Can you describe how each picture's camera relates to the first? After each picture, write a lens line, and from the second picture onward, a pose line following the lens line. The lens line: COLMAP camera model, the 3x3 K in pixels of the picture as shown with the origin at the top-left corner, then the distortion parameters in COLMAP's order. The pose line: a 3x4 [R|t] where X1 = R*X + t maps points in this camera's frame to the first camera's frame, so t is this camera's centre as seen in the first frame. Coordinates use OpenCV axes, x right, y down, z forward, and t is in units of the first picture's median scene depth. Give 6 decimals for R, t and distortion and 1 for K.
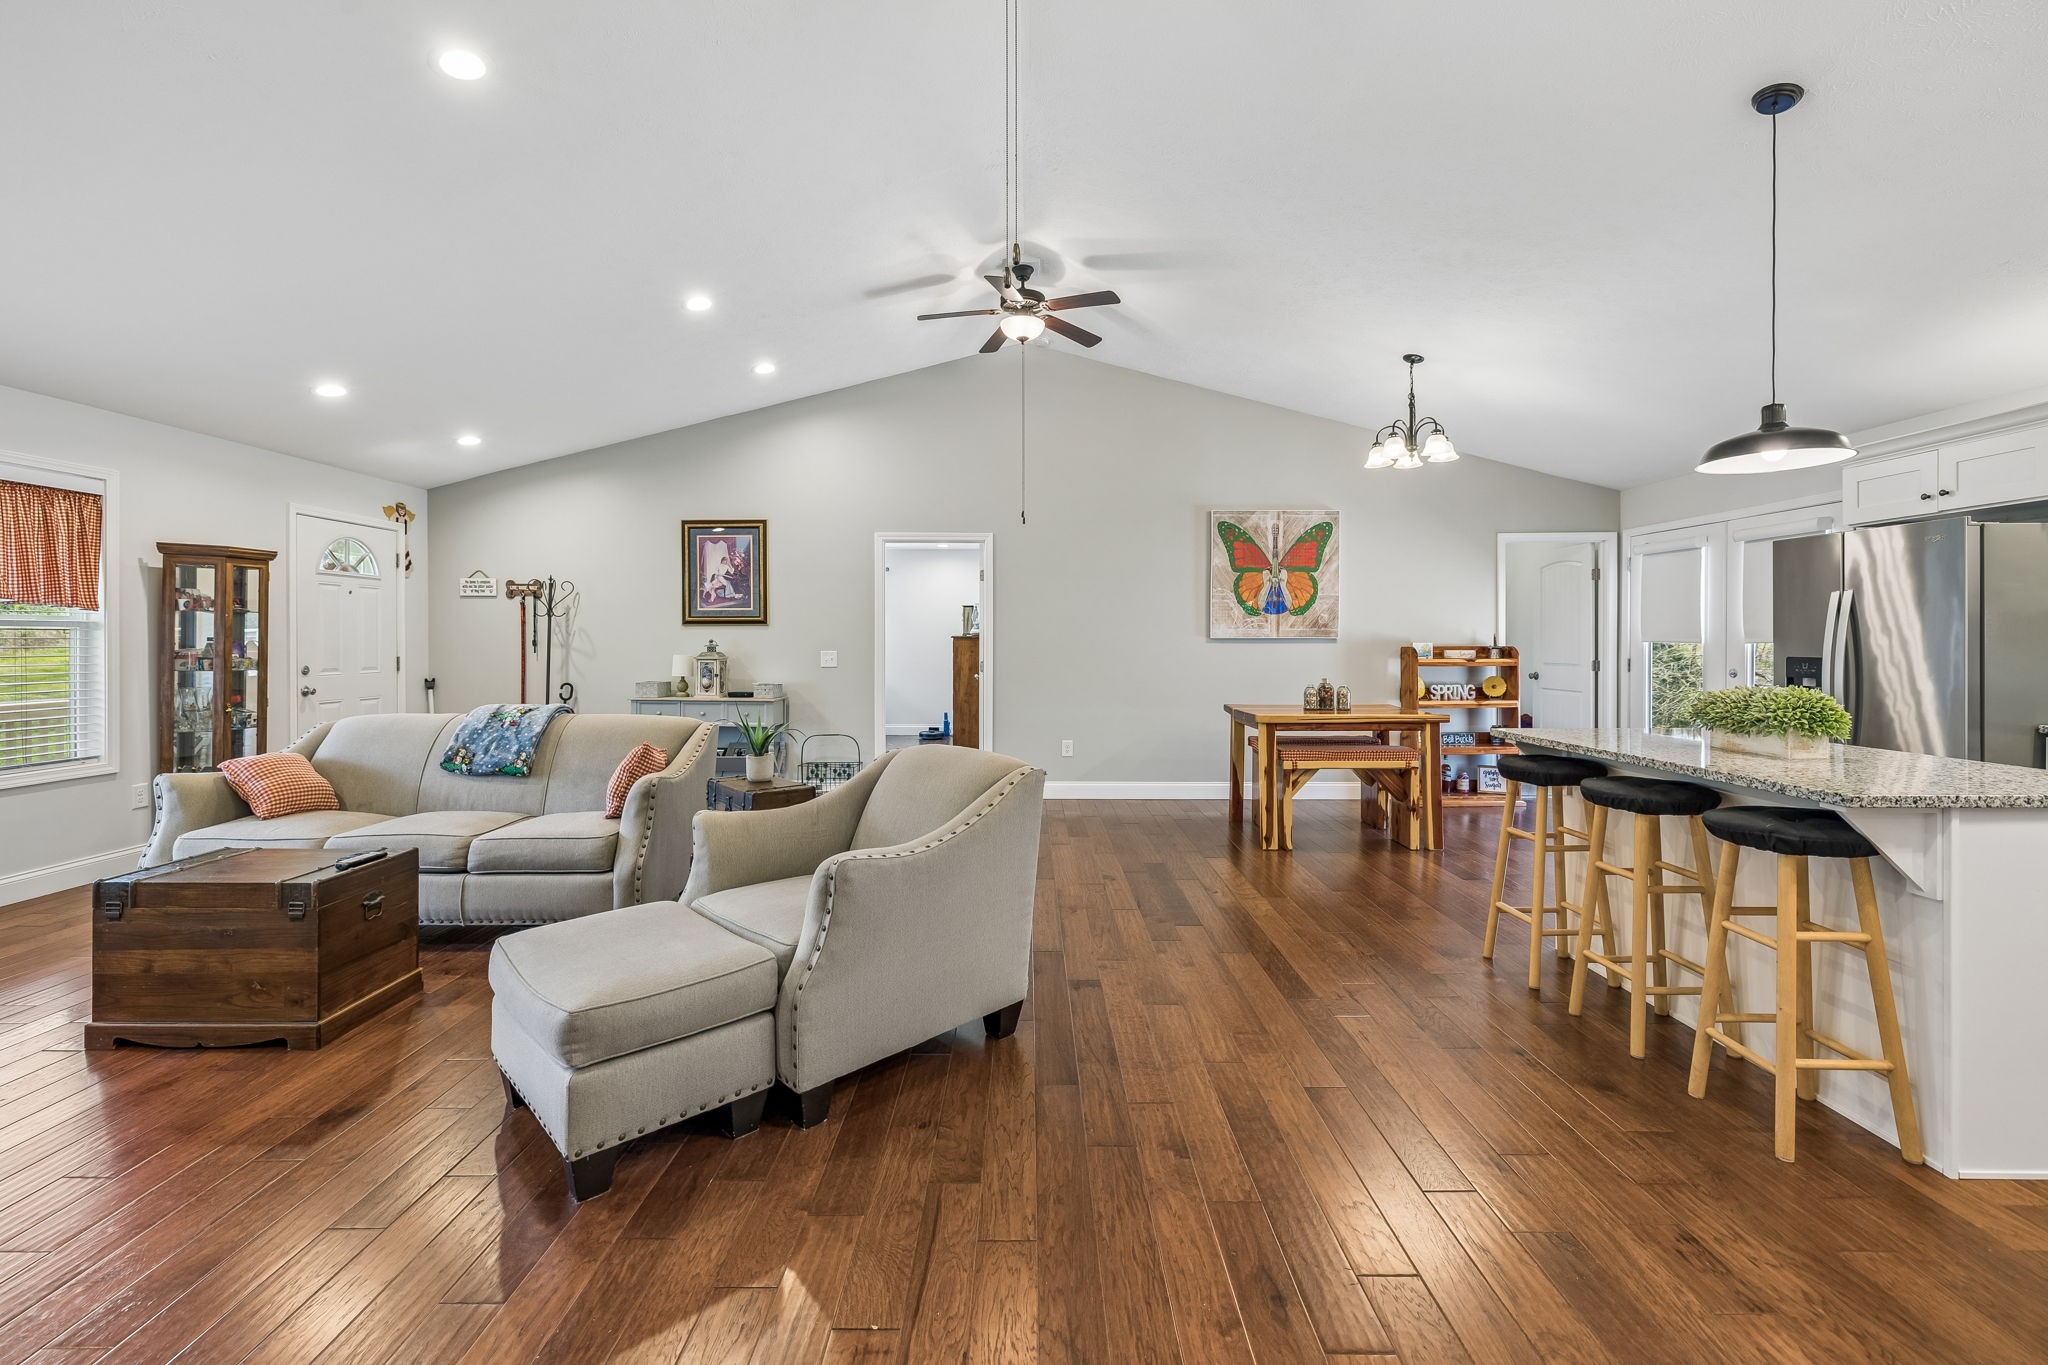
lens RADIAL K [[866.7, 0, 1026.0], [0, 866.7, 644.4], [0, 0, 1]] dist [0.001283, 0.000290]
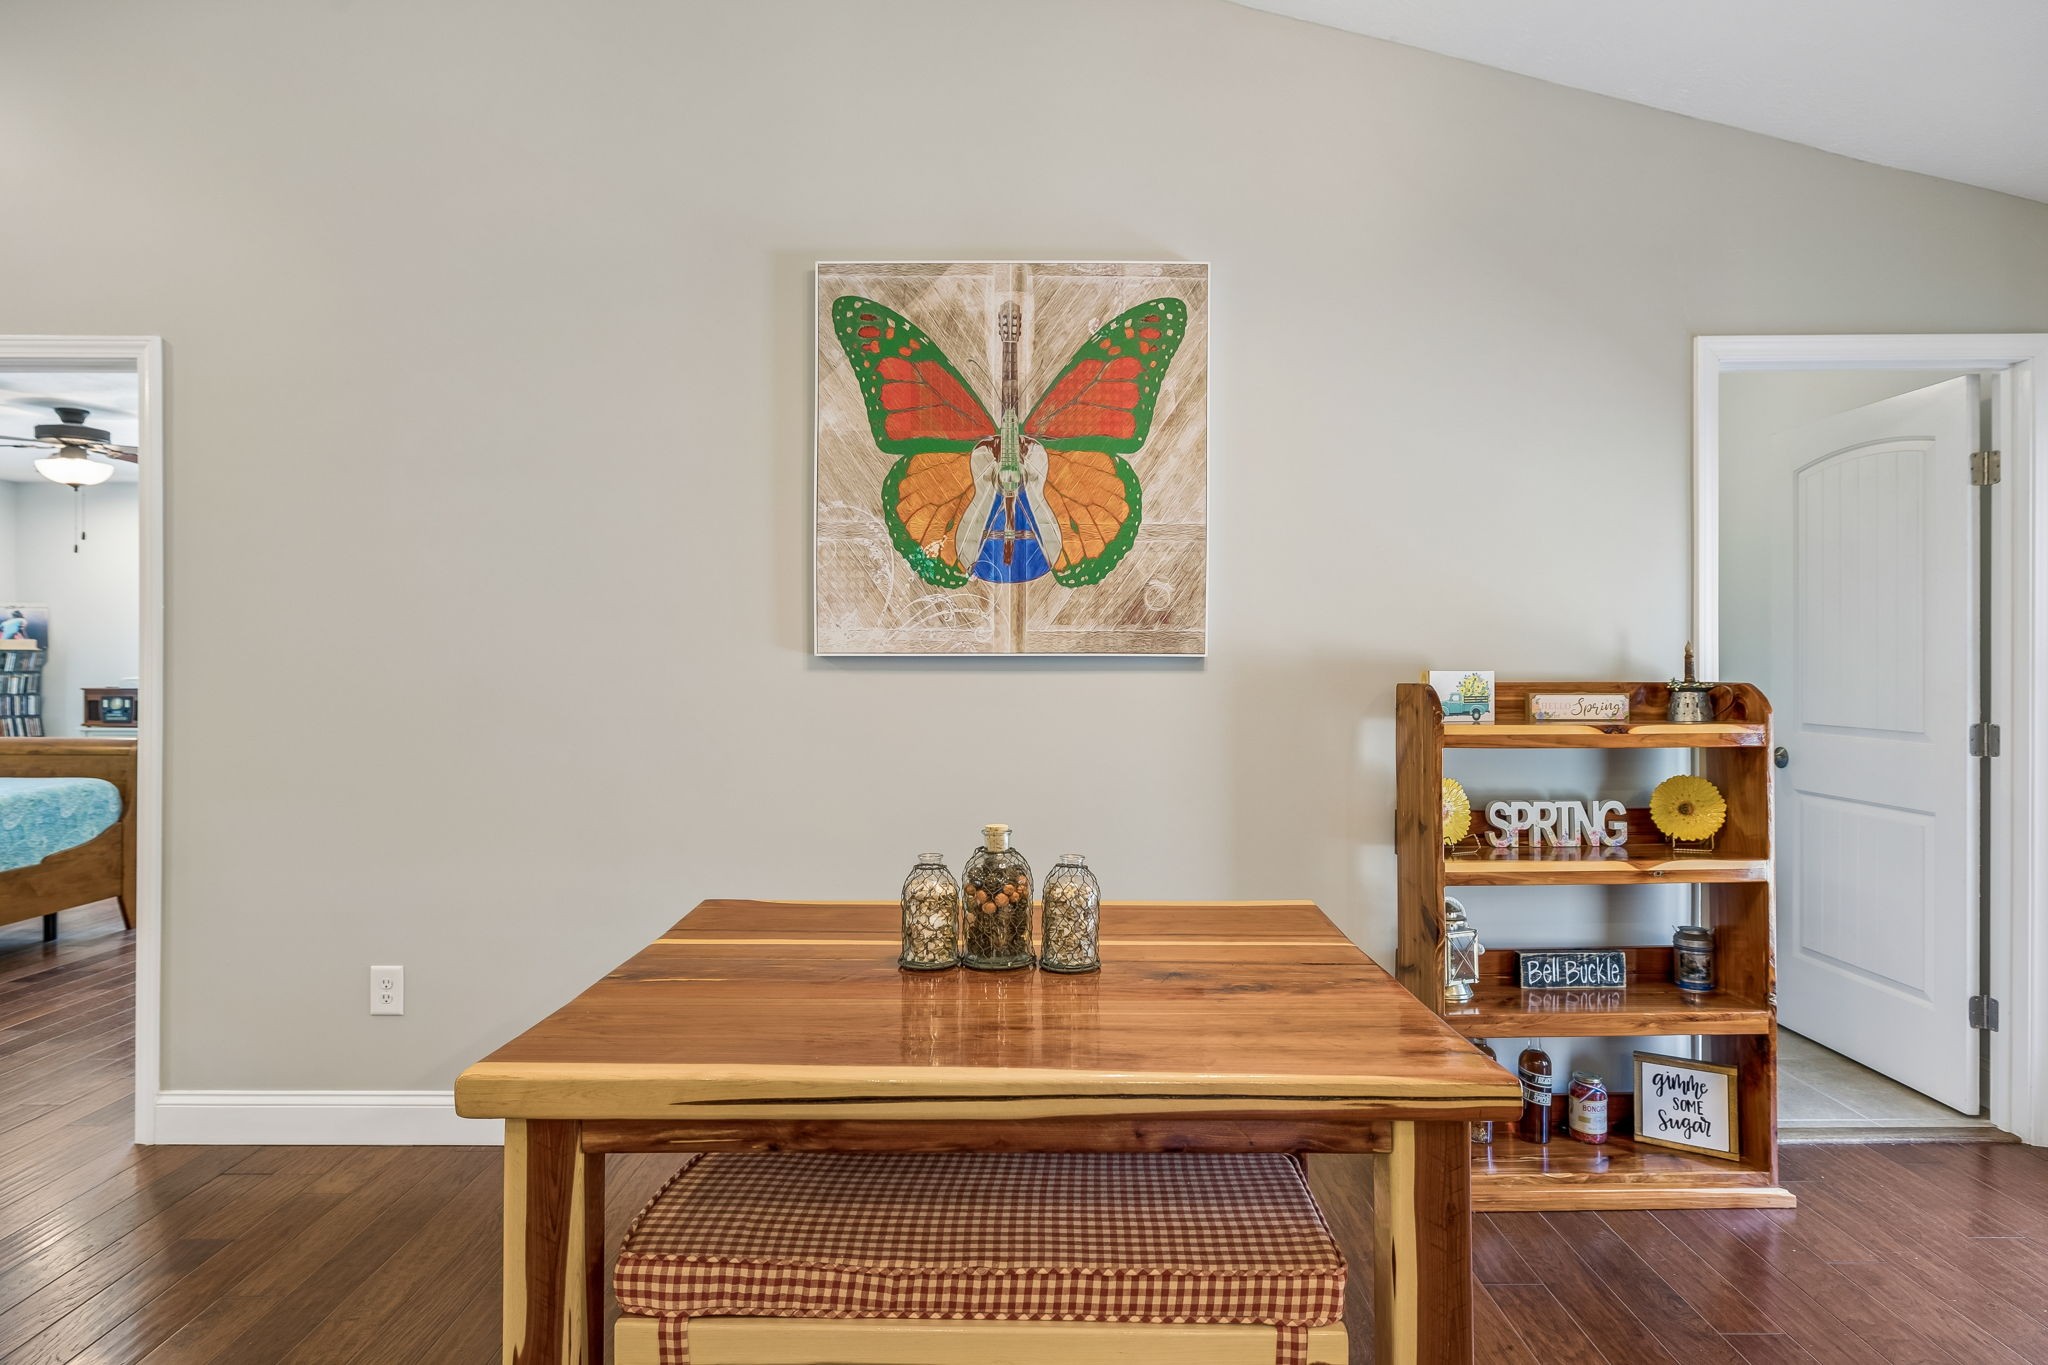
lens RADIAL K [[1101.1, 0, 1026.7], [0, 1101.1, 667.9], [0, 0, 1]] dist [-0.003123, -0.000069]
pose [[0.999999, 0.001343, -0.000125, 0.294179], [-0.001343, 0.999996, -0.002652, -0.001893], [0.000121, 0.002652, 0.999996, 0.589310]]
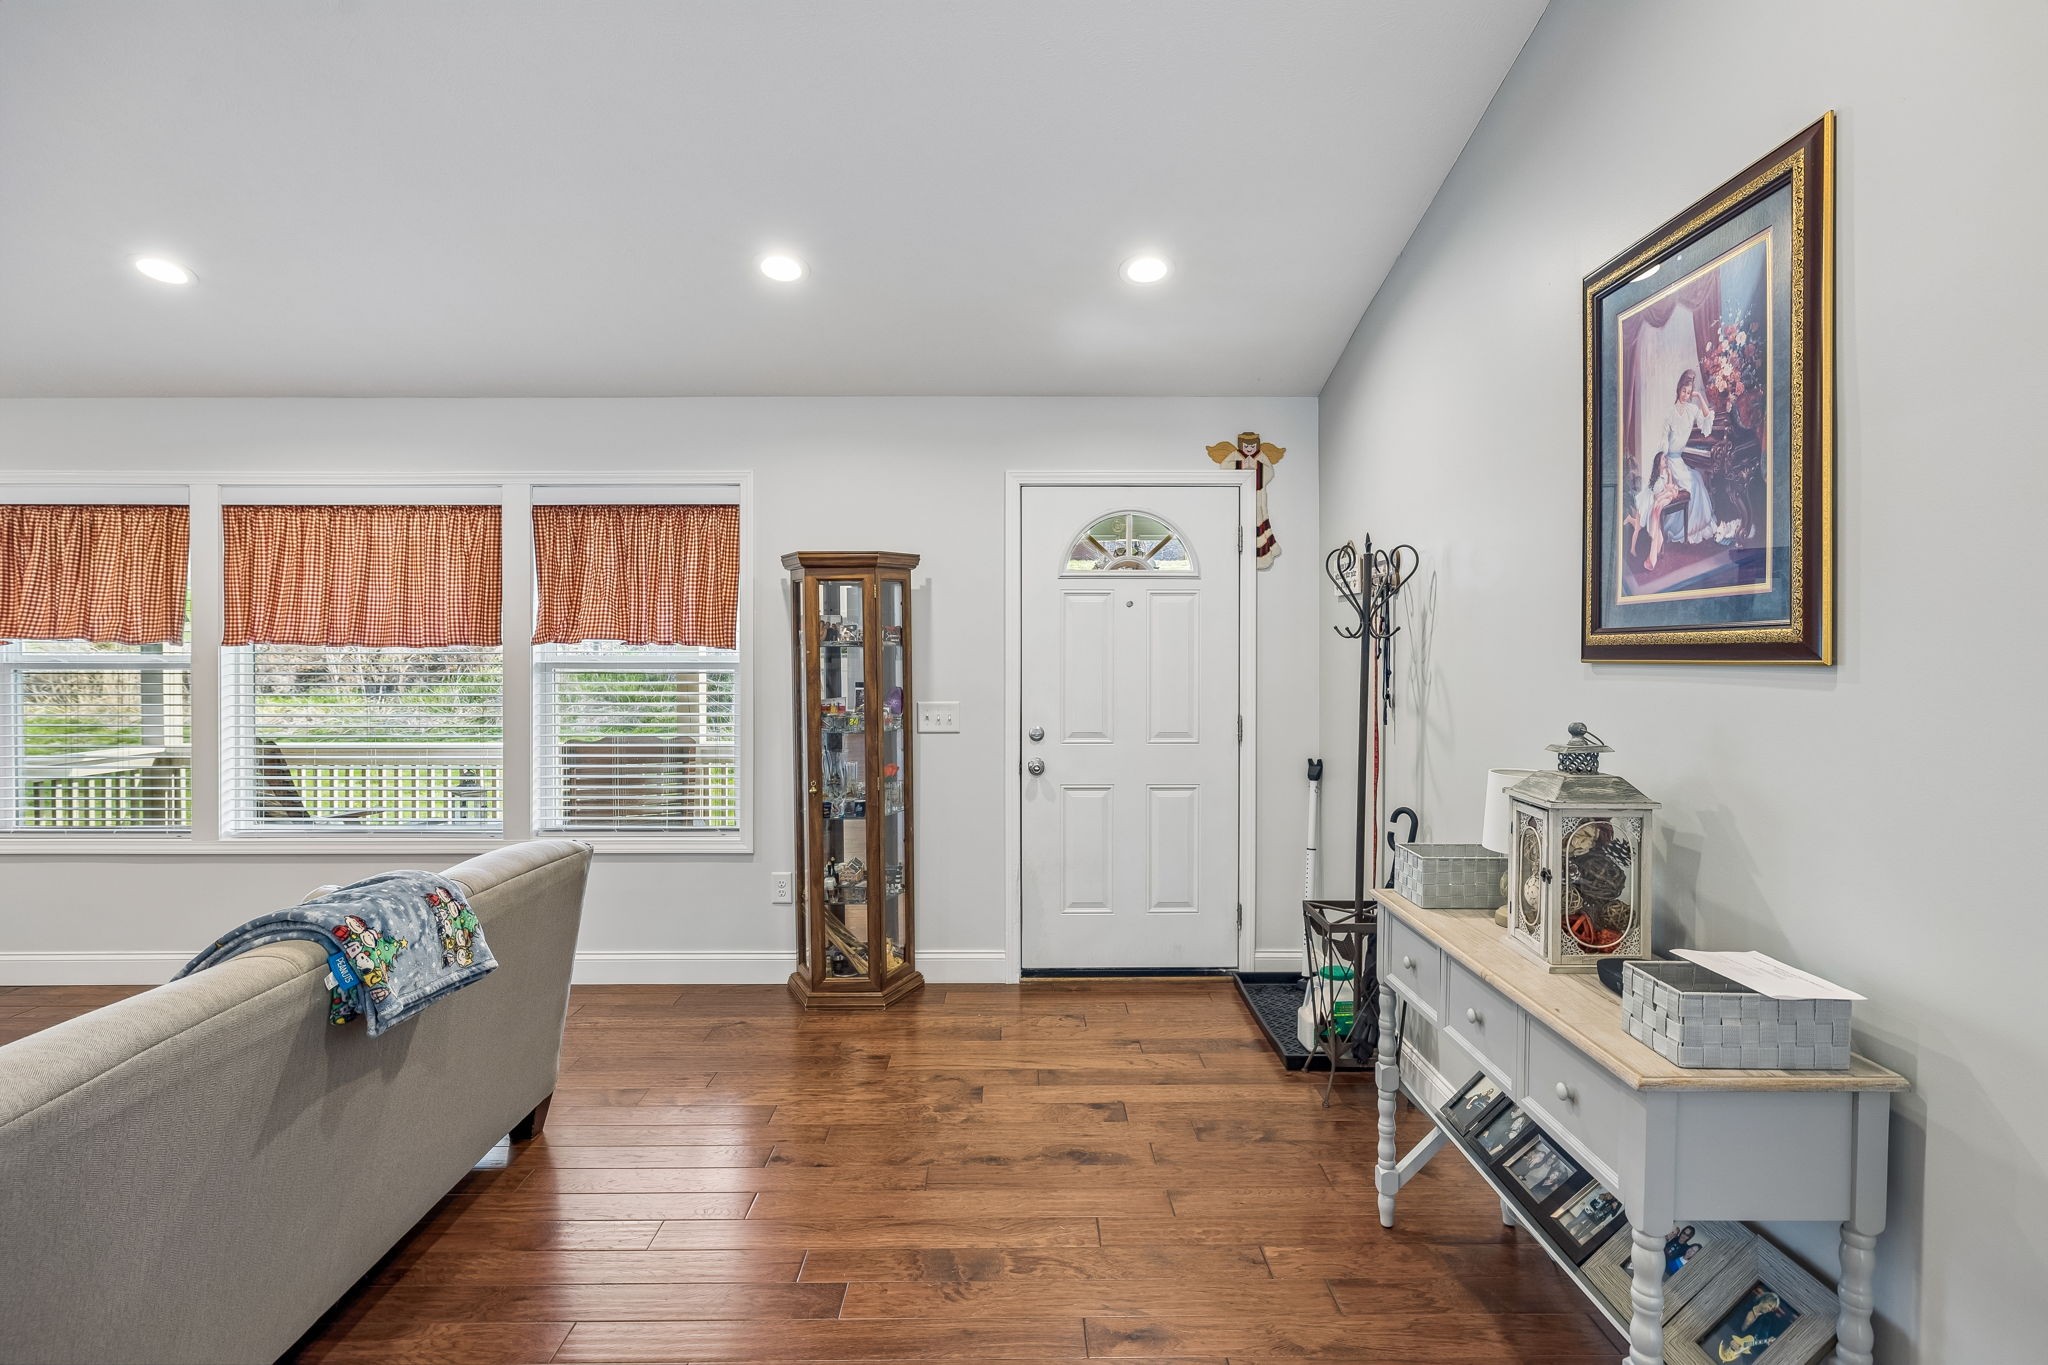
lens RADIAL K [[1038.0, 0, 1018.4], [0, 1038.0, 664.3], [0, 0, 1]] dist [-0.002060, -0.000169]
pose [[0.006670, 0.011359, -0.999913, -0.069786], [-0.005186, 0.999922, 0.011324, -0.024351], [0.999964, 0.005110, 0.006728, 0.829411]]
